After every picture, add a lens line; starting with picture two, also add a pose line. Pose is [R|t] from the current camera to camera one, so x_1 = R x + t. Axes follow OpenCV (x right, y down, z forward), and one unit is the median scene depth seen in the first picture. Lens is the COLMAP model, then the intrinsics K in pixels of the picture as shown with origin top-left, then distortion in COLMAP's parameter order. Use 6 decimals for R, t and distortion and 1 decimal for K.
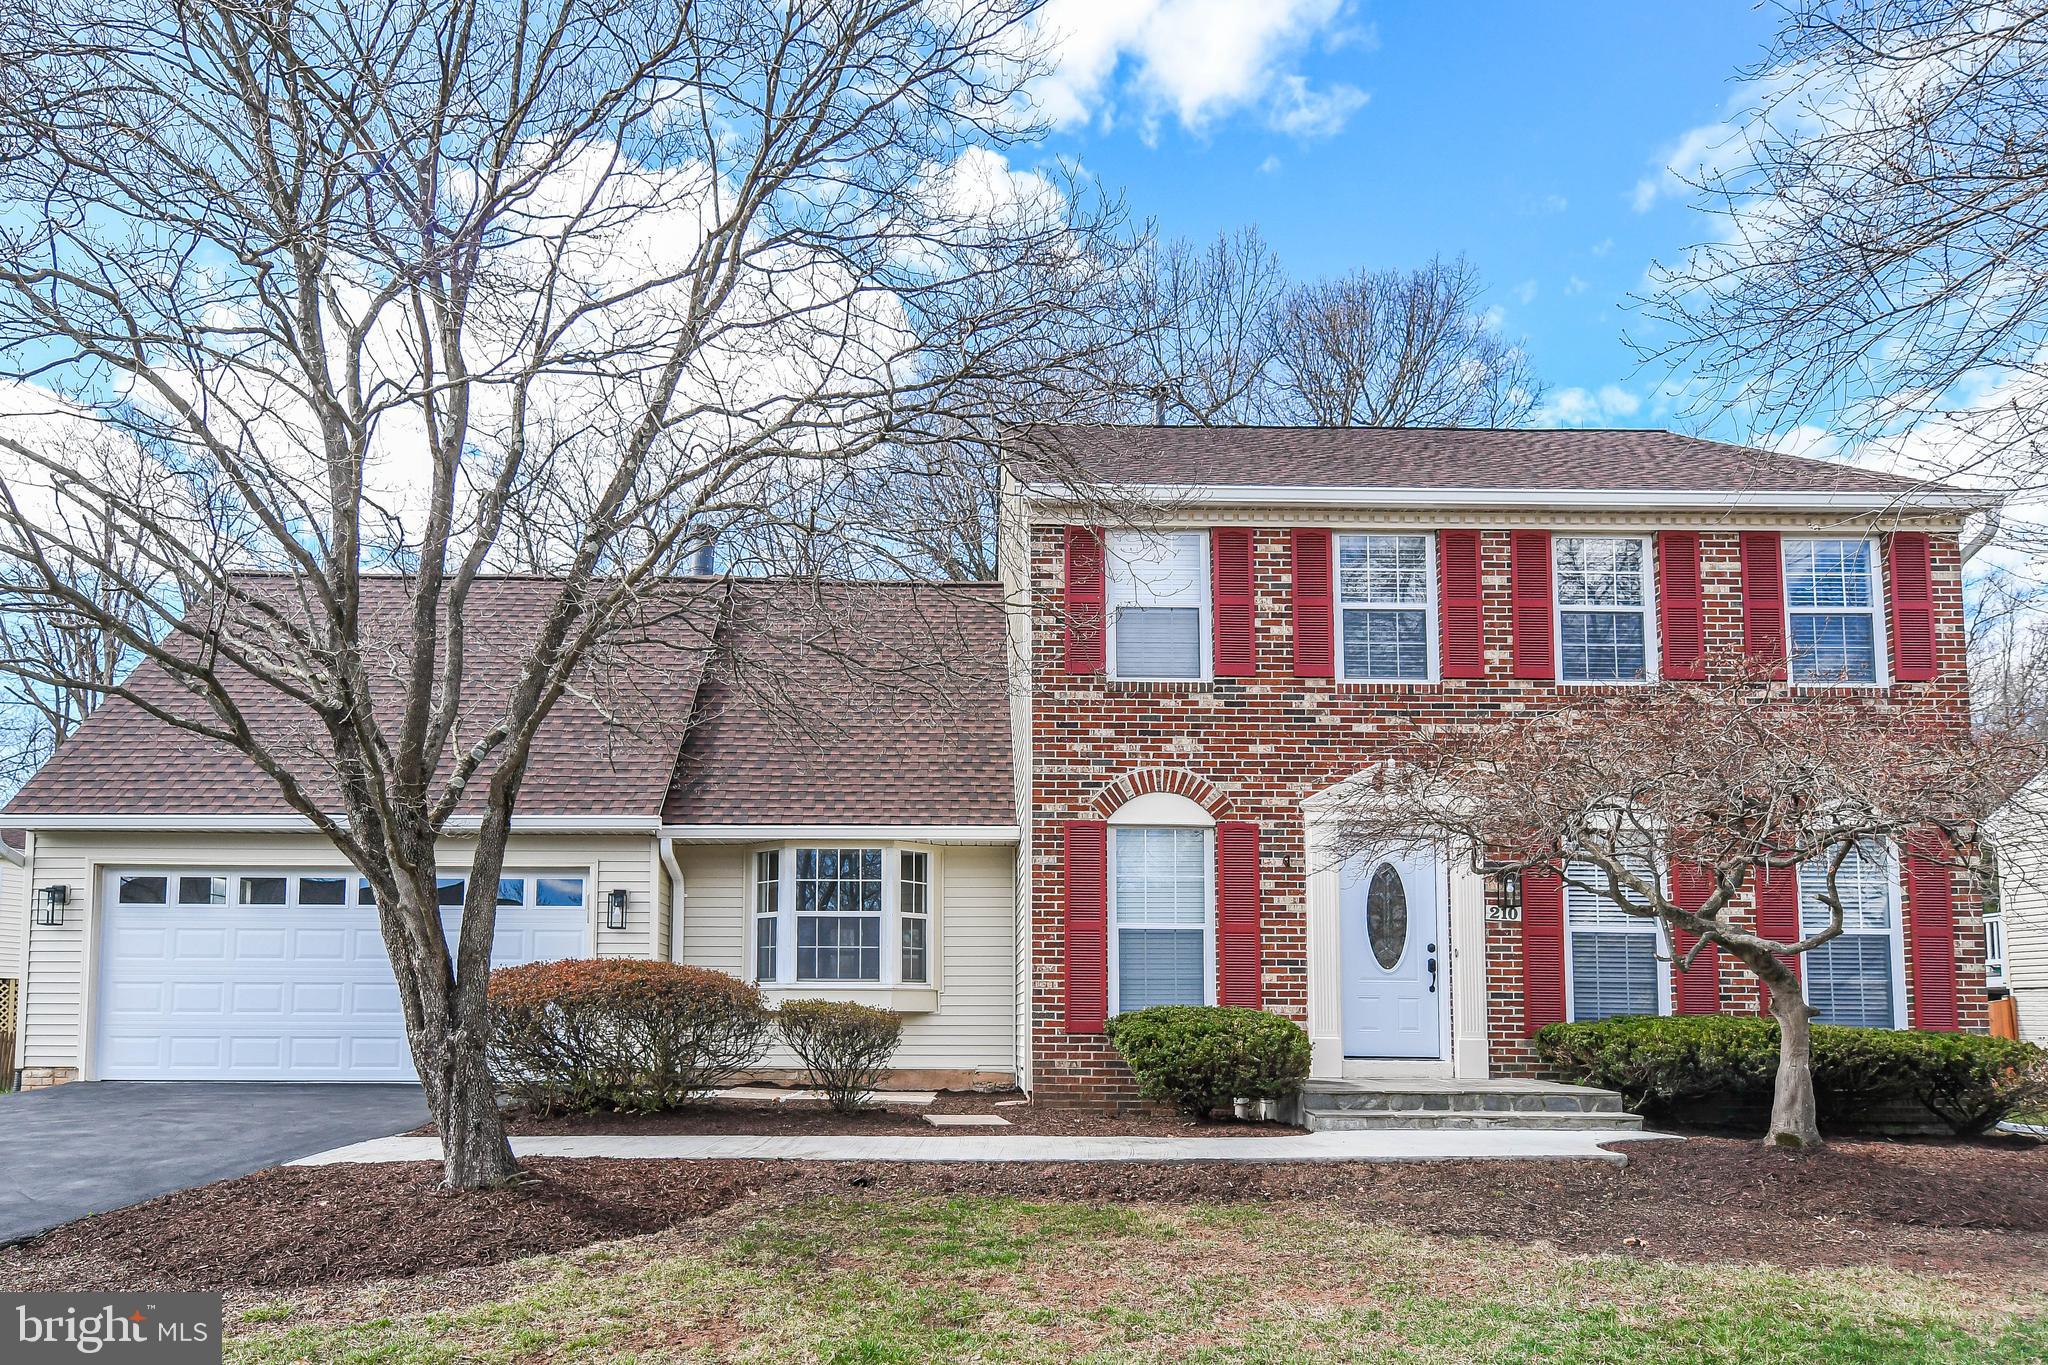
lens RADIAL K [[1279.4, 0, 1021.0], [0, 1279.4, 740.8], [0, 0, 1]] dist [0.003639, 0.002373]
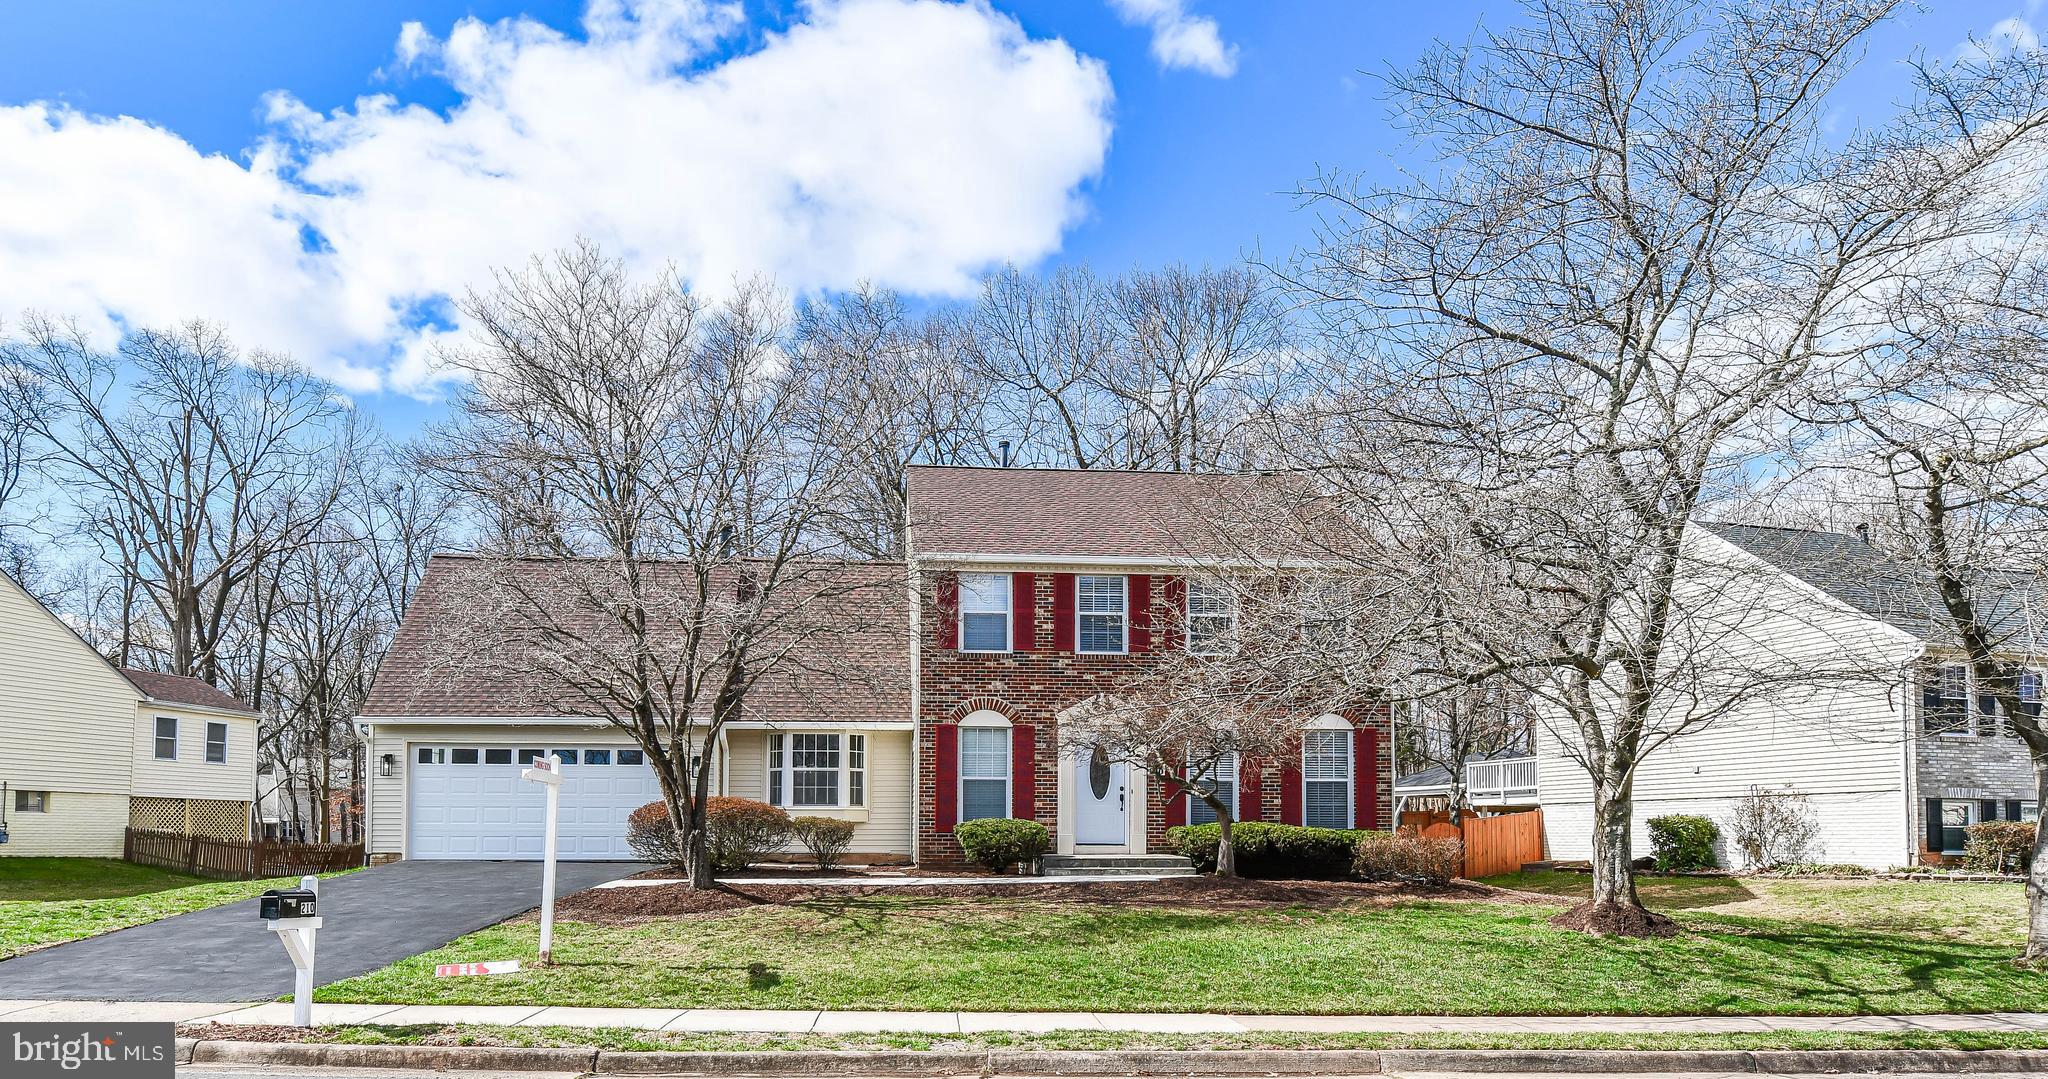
lens RADIAL K [[1261.6, 0, 991.5], [0, 1261.6, 540.7], [0, 0, 1]] dist [-0.003587, -0.000838]
pose [[0.998672, 0.007920, 0.050912, 0.017703], [-0.007435, 0.999925, -0.009694, -0.198754], [-0.050985, 0.009302, 0.998656, -0.928729]]
